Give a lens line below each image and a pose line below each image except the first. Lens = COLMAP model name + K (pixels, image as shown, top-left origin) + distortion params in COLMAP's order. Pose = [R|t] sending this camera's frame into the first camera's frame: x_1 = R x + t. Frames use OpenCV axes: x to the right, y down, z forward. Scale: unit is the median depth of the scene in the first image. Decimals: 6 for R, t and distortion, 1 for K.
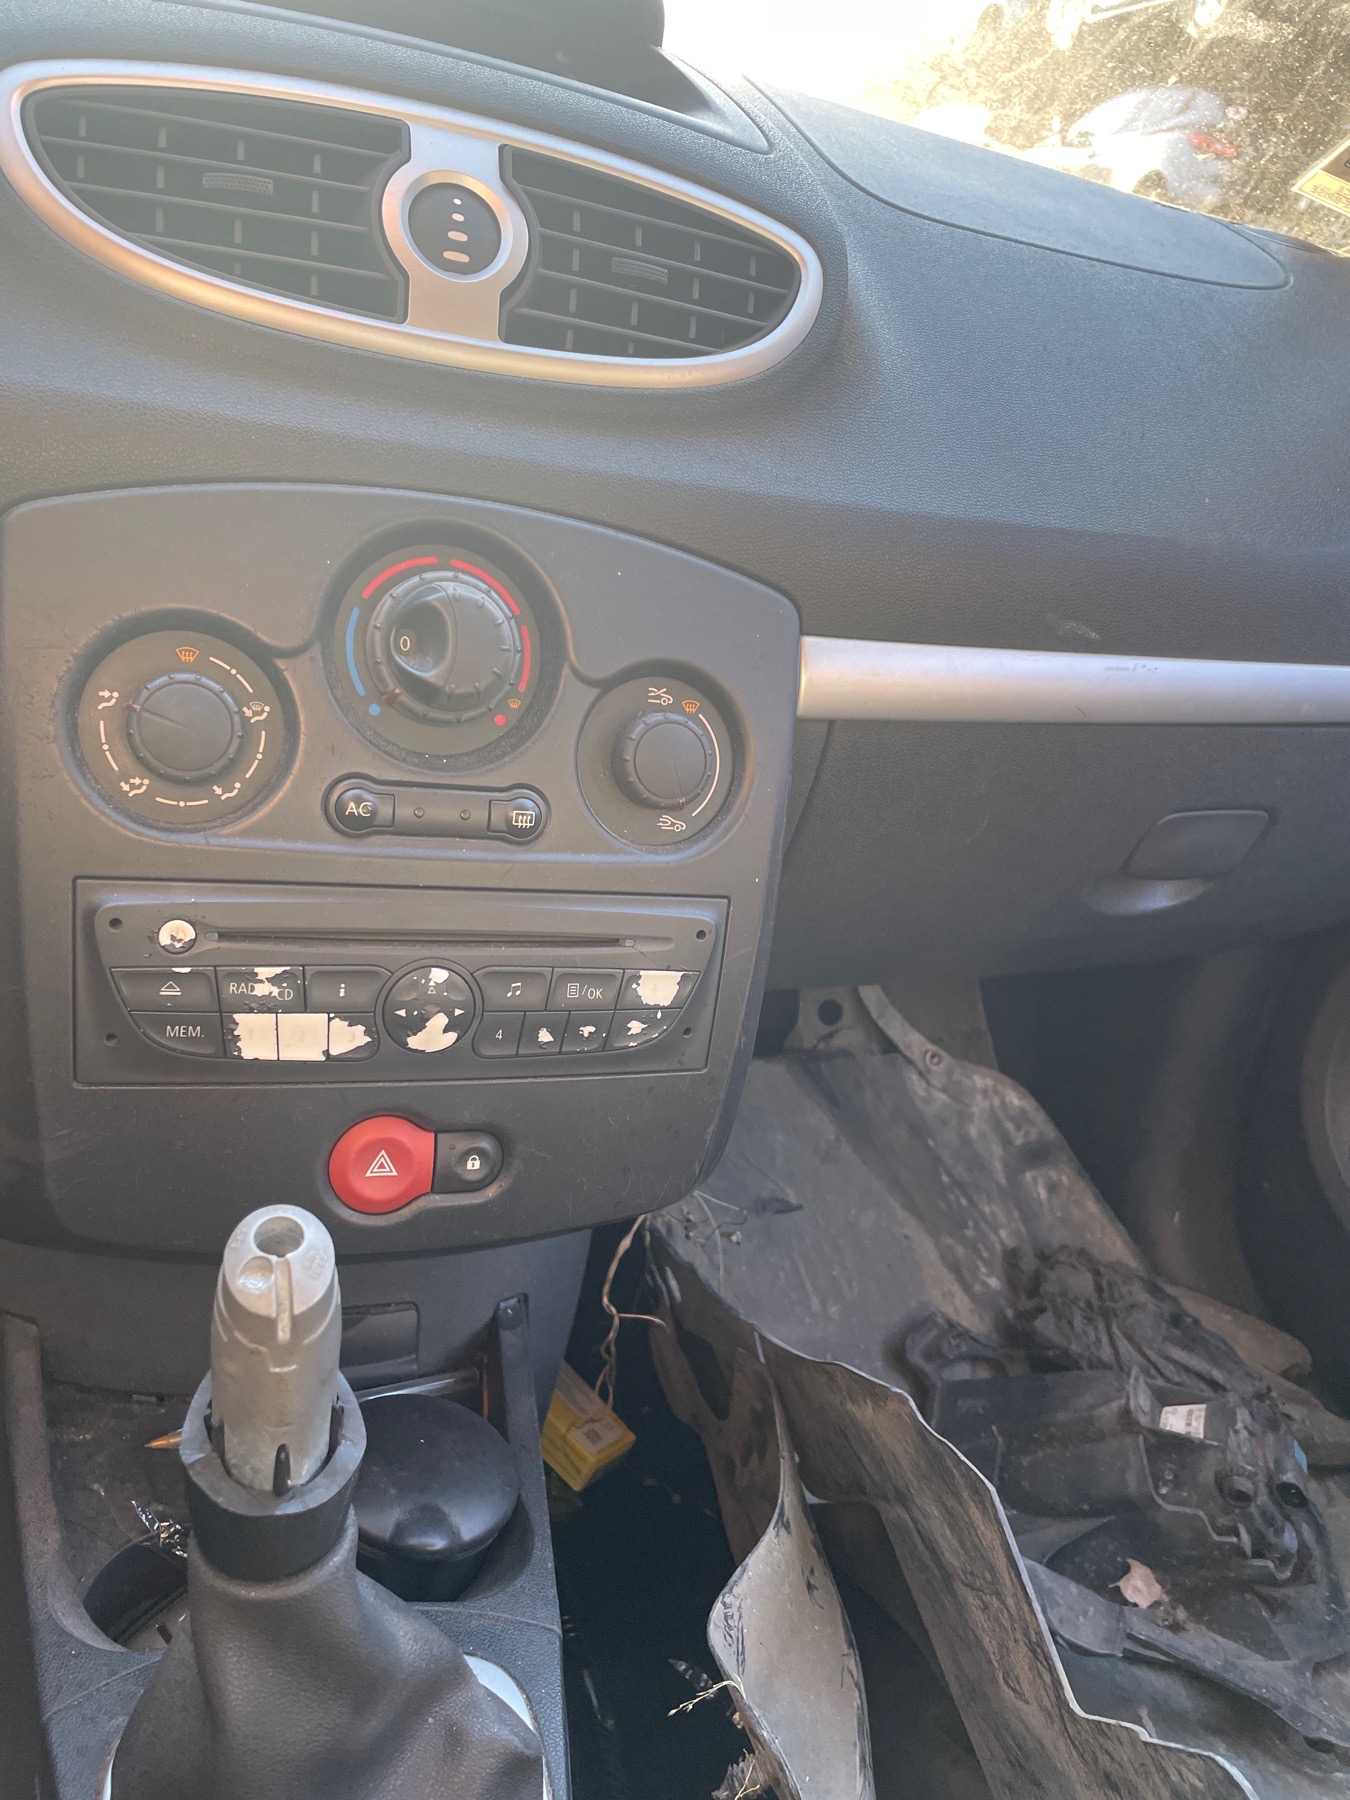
lens RADIAL K [[1334.2, 0, 675.0], [0, 1334.2, 900.0], [0, 0, 1]] dist [0.084794, -0.109600]
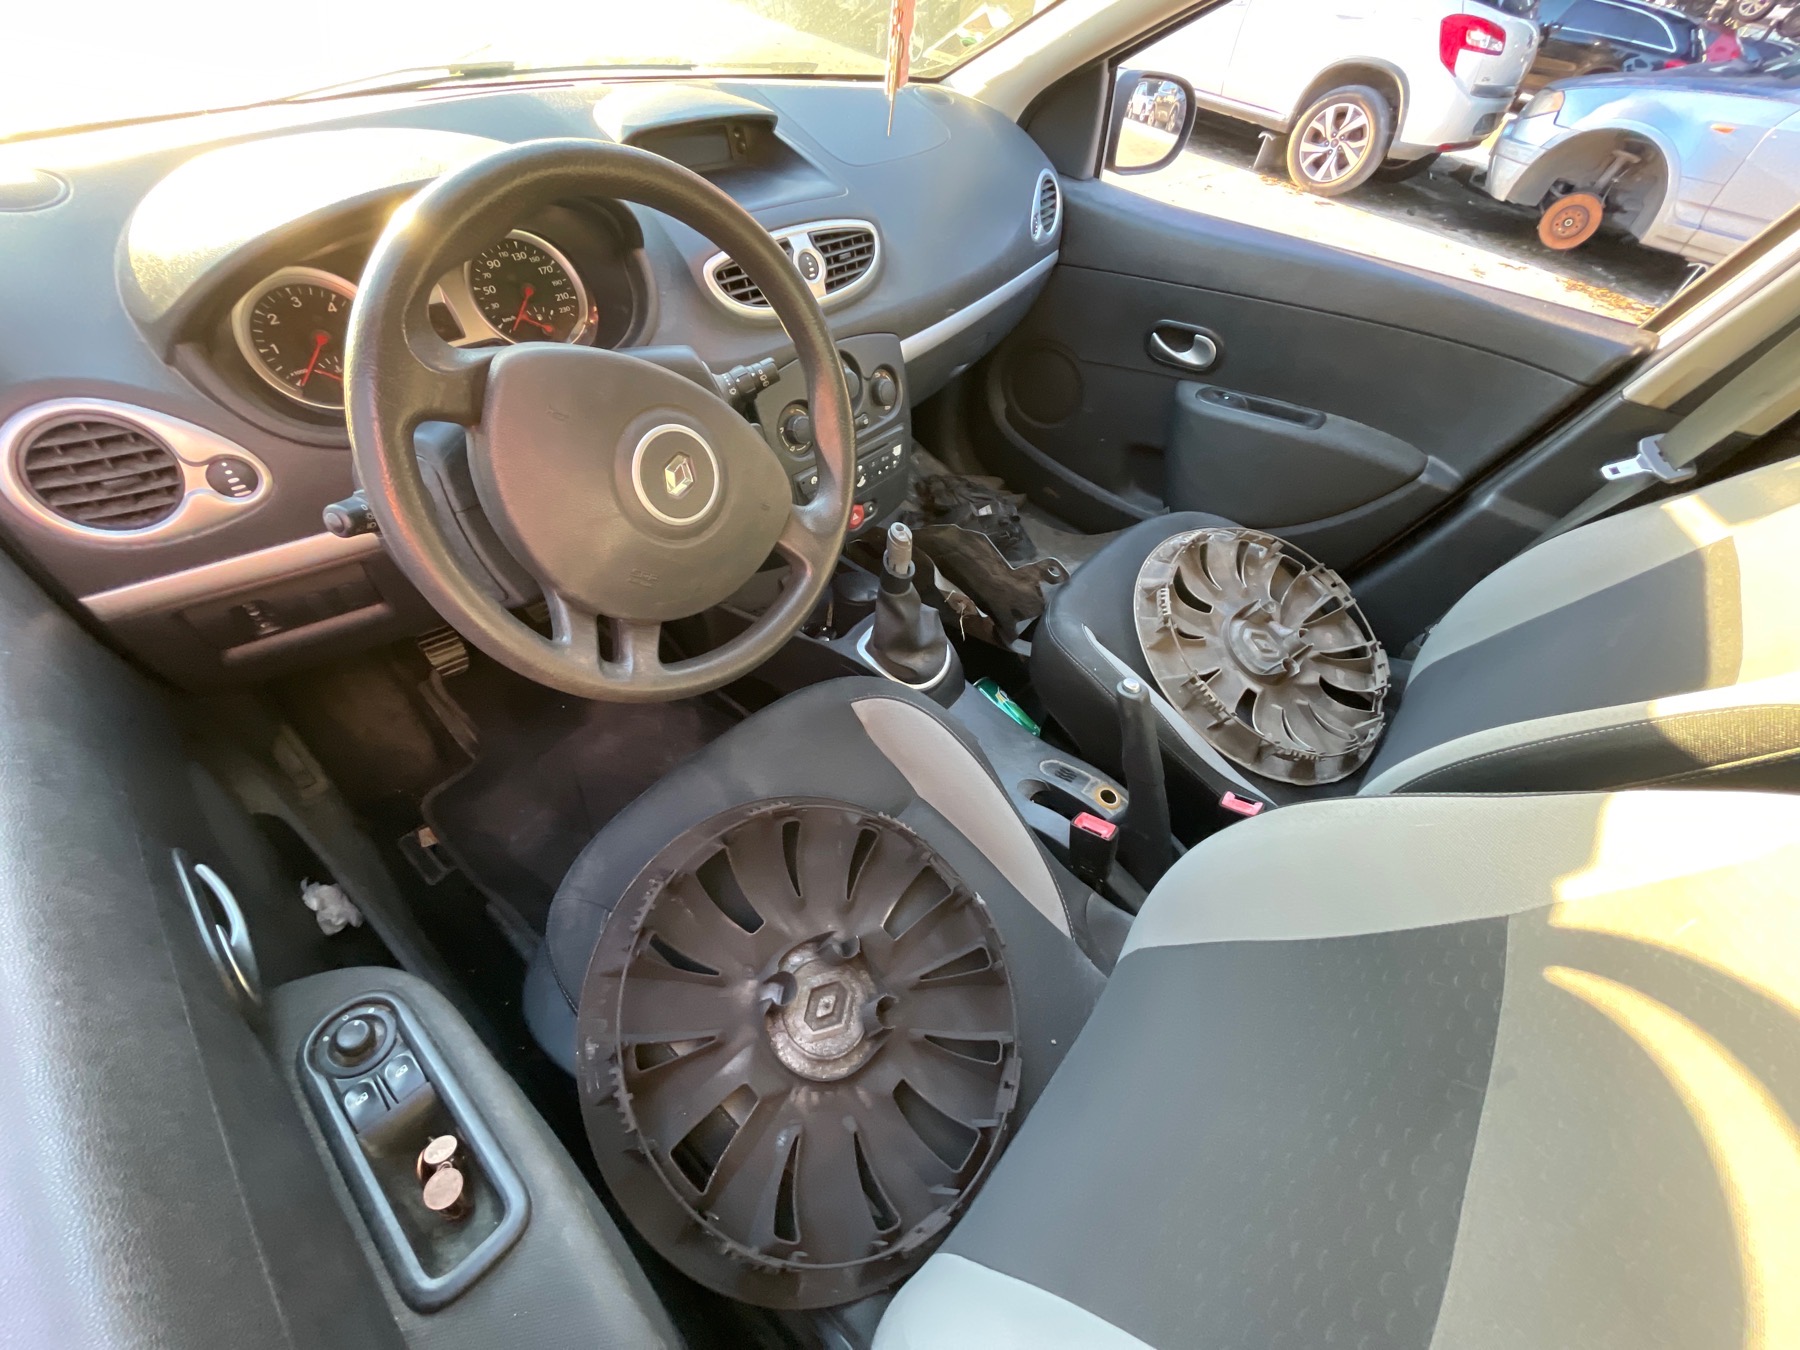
lens RADIAL K [[713.5, 0, 900.0], [0, 713.5, 675.0], [0, 0, 1]] dist [0.000949, 0.000085]
pose [[0.858046, -0.435071, 0.272891, -0.527964], [0.253002, 0.820498, 0.512614, -0.285455], [-0.446931, -0.370805, 0.814099, -0.596315]]
